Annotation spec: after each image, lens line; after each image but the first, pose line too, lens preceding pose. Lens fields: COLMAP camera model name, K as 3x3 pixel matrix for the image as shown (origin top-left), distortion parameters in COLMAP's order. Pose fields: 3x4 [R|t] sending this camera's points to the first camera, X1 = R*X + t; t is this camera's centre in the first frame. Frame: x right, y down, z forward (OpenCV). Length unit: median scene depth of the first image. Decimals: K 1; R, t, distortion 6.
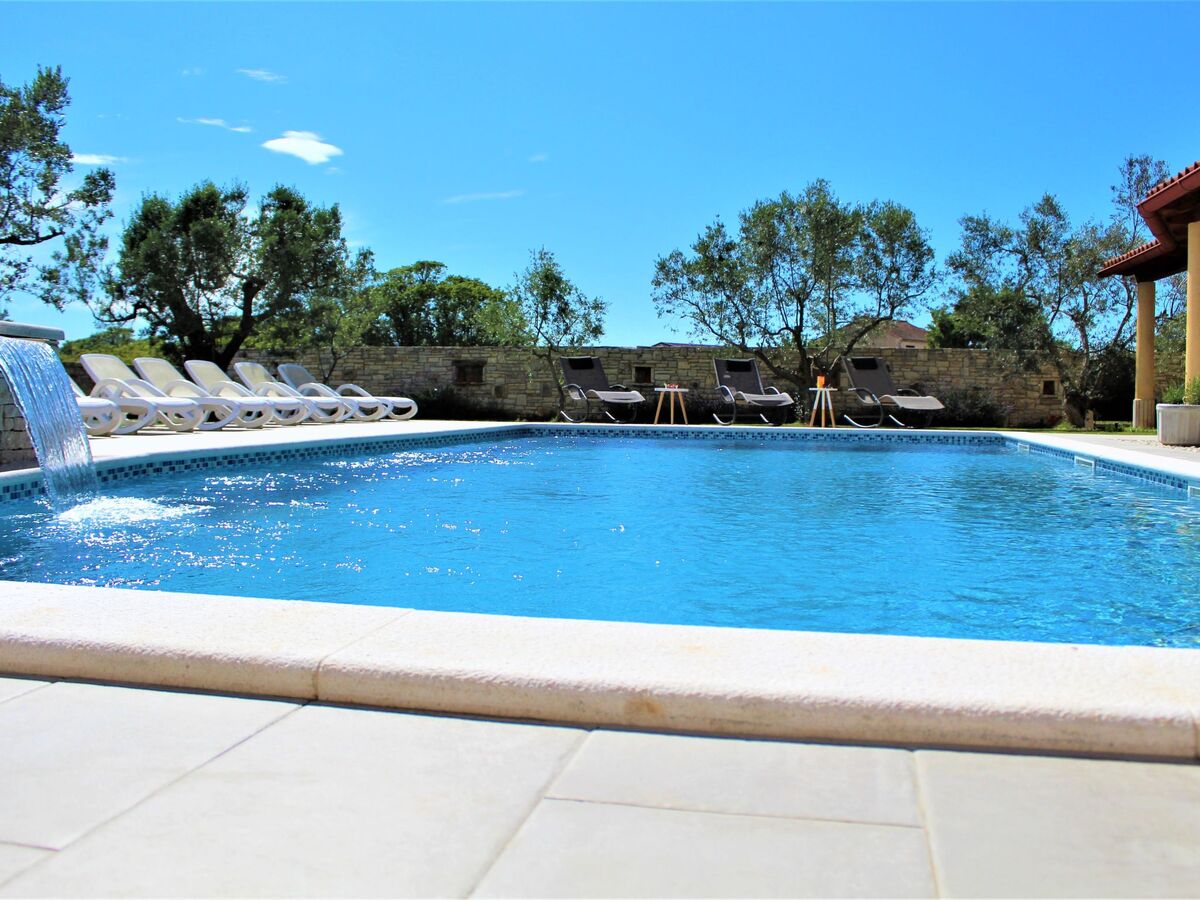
lens RADIAL K [[1141.5, 0, 600.0], [0, 1141.5, 450.0], [0, 0, 1]] dist [-0.171221, 0.169365]
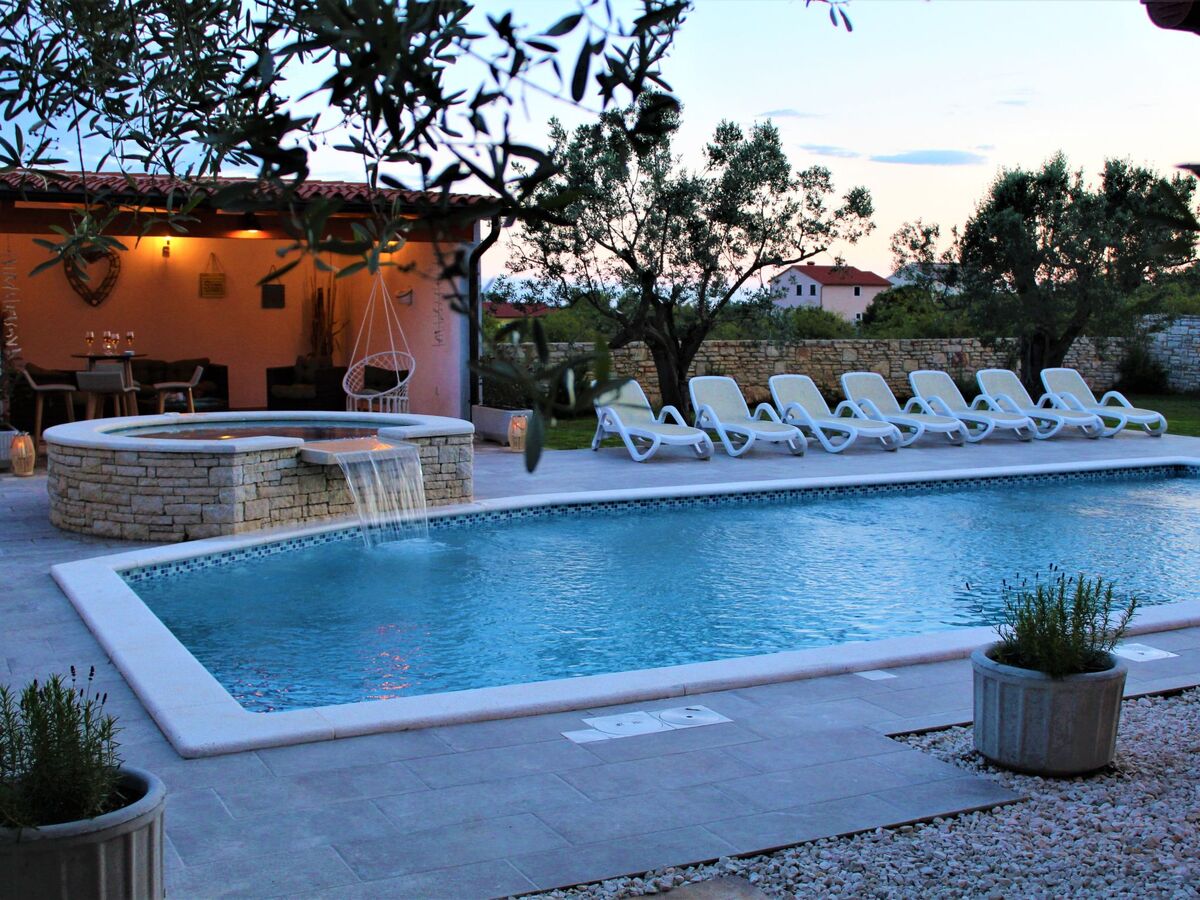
lens RADIAL K [[1500.0, 0, 600.0], [0, 1500.0, 450.0], [0, 0, 1]] dist [-0.108614, 0.073266]
pose [[0.636460, 0.070617, -0.768070, 0.301197], [-0.035486, 0.997426, 0.062299, -0.048337], [0.770493, -0.012396, 0.637328, -0.065707]]
